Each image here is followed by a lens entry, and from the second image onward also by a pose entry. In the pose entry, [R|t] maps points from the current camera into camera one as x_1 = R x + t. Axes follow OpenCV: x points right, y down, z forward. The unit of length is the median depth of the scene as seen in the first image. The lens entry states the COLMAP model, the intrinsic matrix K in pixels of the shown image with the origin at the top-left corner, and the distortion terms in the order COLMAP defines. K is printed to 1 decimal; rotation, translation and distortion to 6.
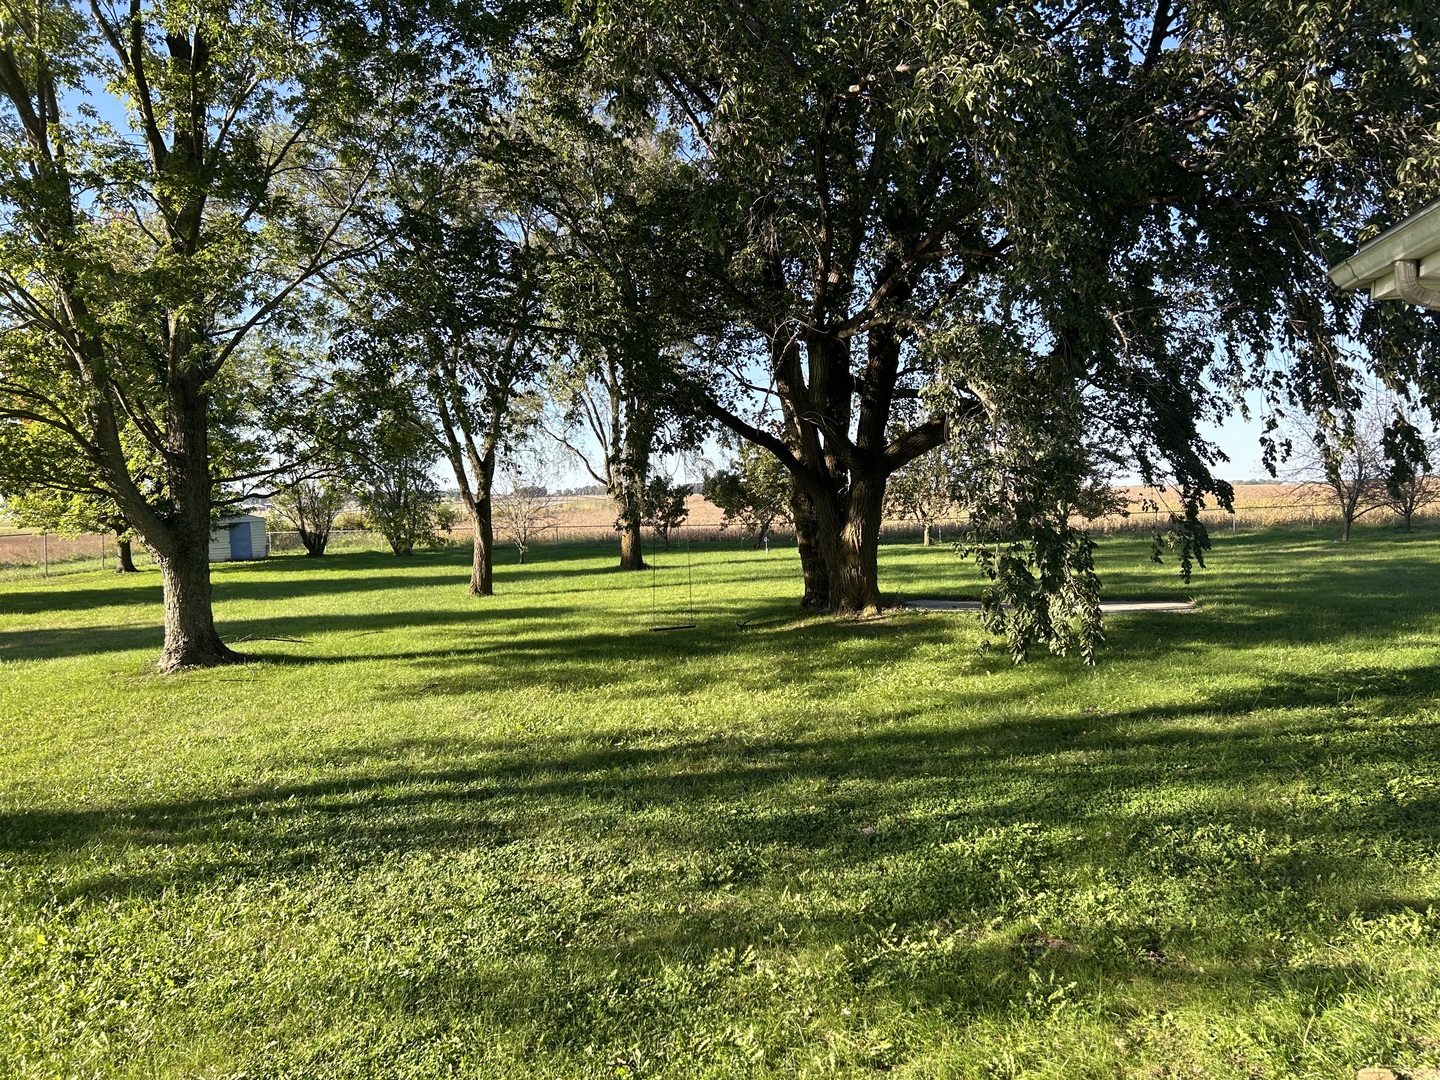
lens RADIAL K [[1081.4, 0, 719.6], [0, 1081.4, 549.6], [0, 0, 1]] dist [0.056756, -0.073323]
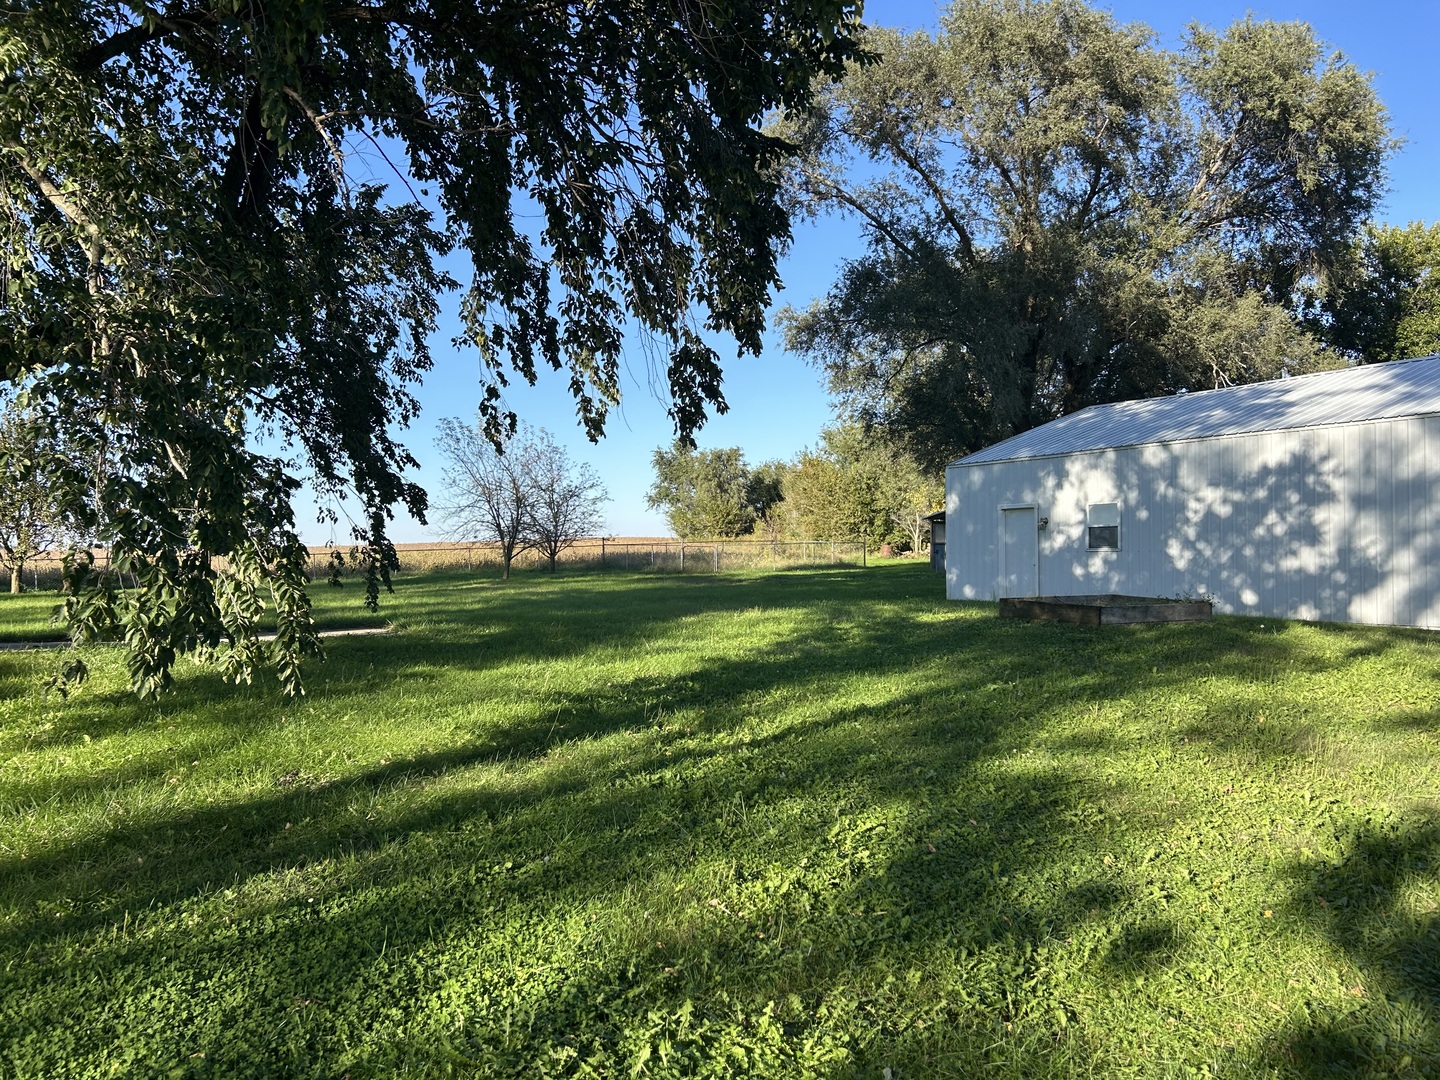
lens RADIAL K [[1081.4, 0, 719.6], [0, 1081.4, 549.6], [0, 0, 1]] dist [0.056756, -0.073323]
pose [[0.730741, 0.016170, 0.682463, 0.107657], [0.025605, 0.998367, -0.051071, 0.057099], [-0.682174, 0.054794, 0.729134, 0.392911]]
